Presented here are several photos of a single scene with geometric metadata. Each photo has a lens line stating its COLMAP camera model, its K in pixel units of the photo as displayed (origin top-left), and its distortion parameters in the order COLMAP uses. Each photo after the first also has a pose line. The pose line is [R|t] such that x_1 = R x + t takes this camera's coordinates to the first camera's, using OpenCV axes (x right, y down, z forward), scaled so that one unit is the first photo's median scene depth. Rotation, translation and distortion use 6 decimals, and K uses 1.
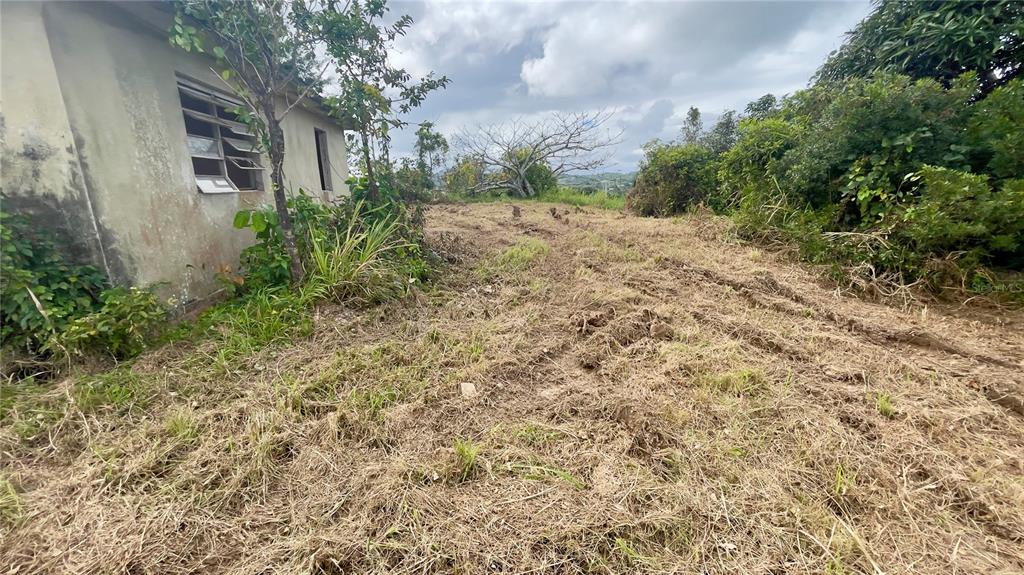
lens RADIAL K [[421.9, 0, 517.9], [0, 421.9, 287.0], [0, 0, 1]] dist [-0.003979, 0.005226]
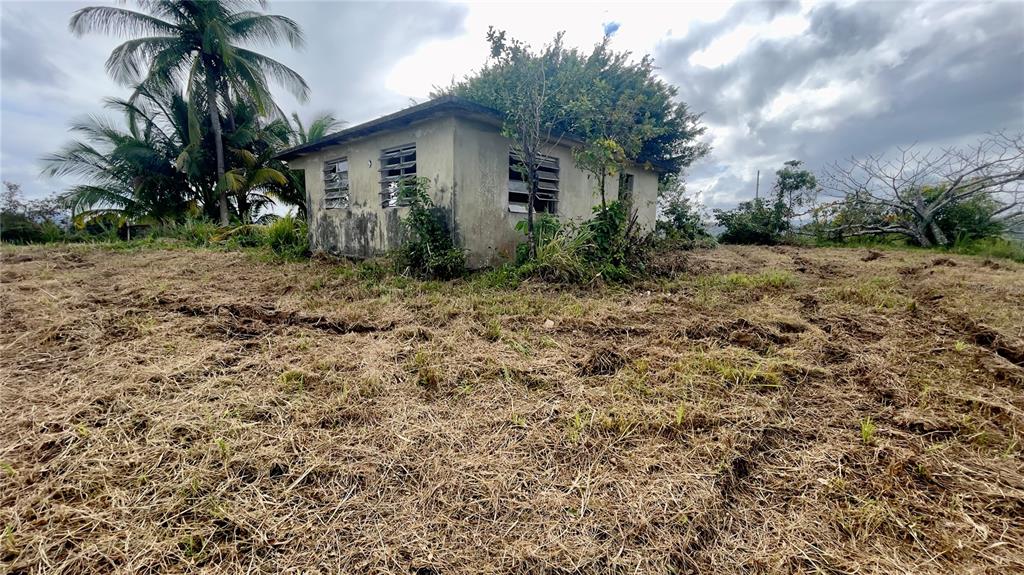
lens RADIAL K [[410.8, 0, 496.3], [0, 410.8, 299.1], [0, 0, 1]] dist [-0.031273, 0.005521]
pose [[0.604224, 0.166288, -0.779270, 0.750317], [-0.219108, 0.974954, 0.038155, 0.105402], [0.766097, 0.147690, 0.625526, -0.108897]]
